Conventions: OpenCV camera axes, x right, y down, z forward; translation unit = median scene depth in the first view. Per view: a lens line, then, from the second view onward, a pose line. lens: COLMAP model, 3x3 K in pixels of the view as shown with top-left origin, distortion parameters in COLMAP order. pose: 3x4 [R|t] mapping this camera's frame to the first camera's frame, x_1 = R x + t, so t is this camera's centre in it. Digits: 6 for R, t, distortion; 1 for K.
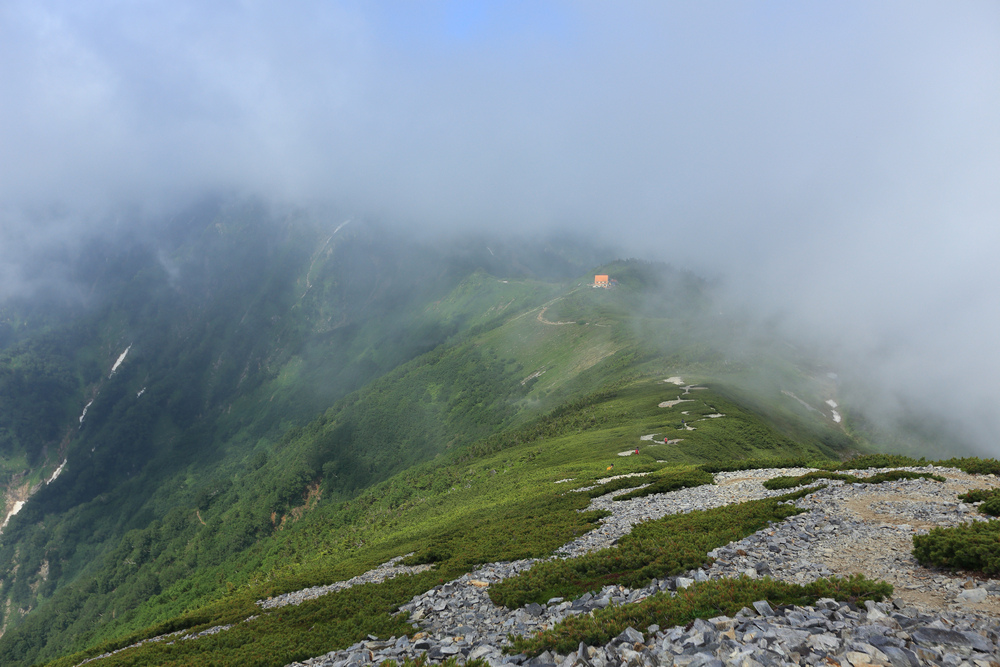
lens RADIAL K [[935.1, 0, 500.8], [0, 935.1, 322.3], [0, 0, 1]] dist [-0.003975, 0.125325]
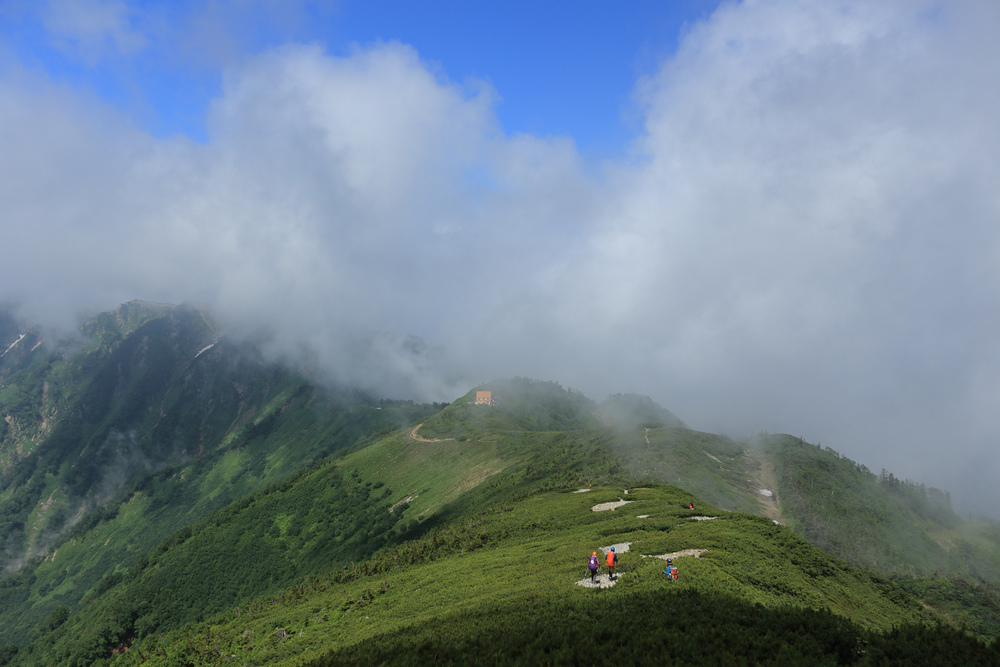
lens RADIAL K [[935.1, 0, 500.8], [0, 935.1, 322.3], [0, 0, 1]] dist [-0.003975, 0.125325]
pose [[0.991700, 0.016484, 0.127516, 0.010808], [0.002530, 0.989055, -0.147527, 0.020638], [-0.128552, 0.146625, 0.980804, 0.139530]]
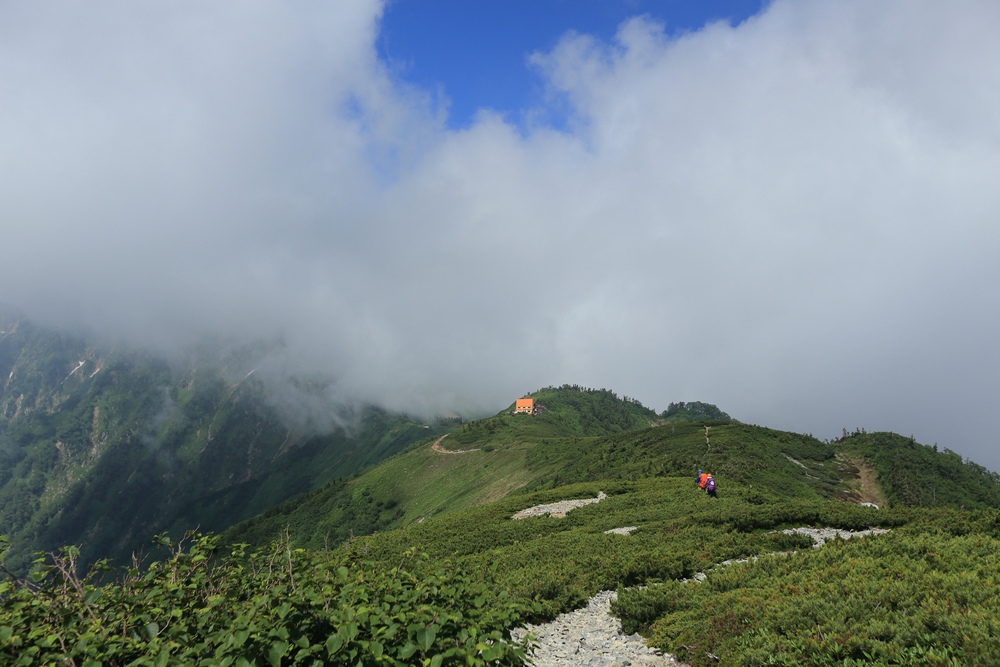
lens RADIAL K [[935.1, 0, 500.8], [0, 935.1, 322.3], [0, 0, 1]] dist [-0.003975, 0.125325]
pose [[0.998372, -0.002735, 0.056977, 0.053963], [0.012631, 0.984654, -0.174062, 0.028999], [-0.055626, 0.174498, 0.983085, 0.269392]]
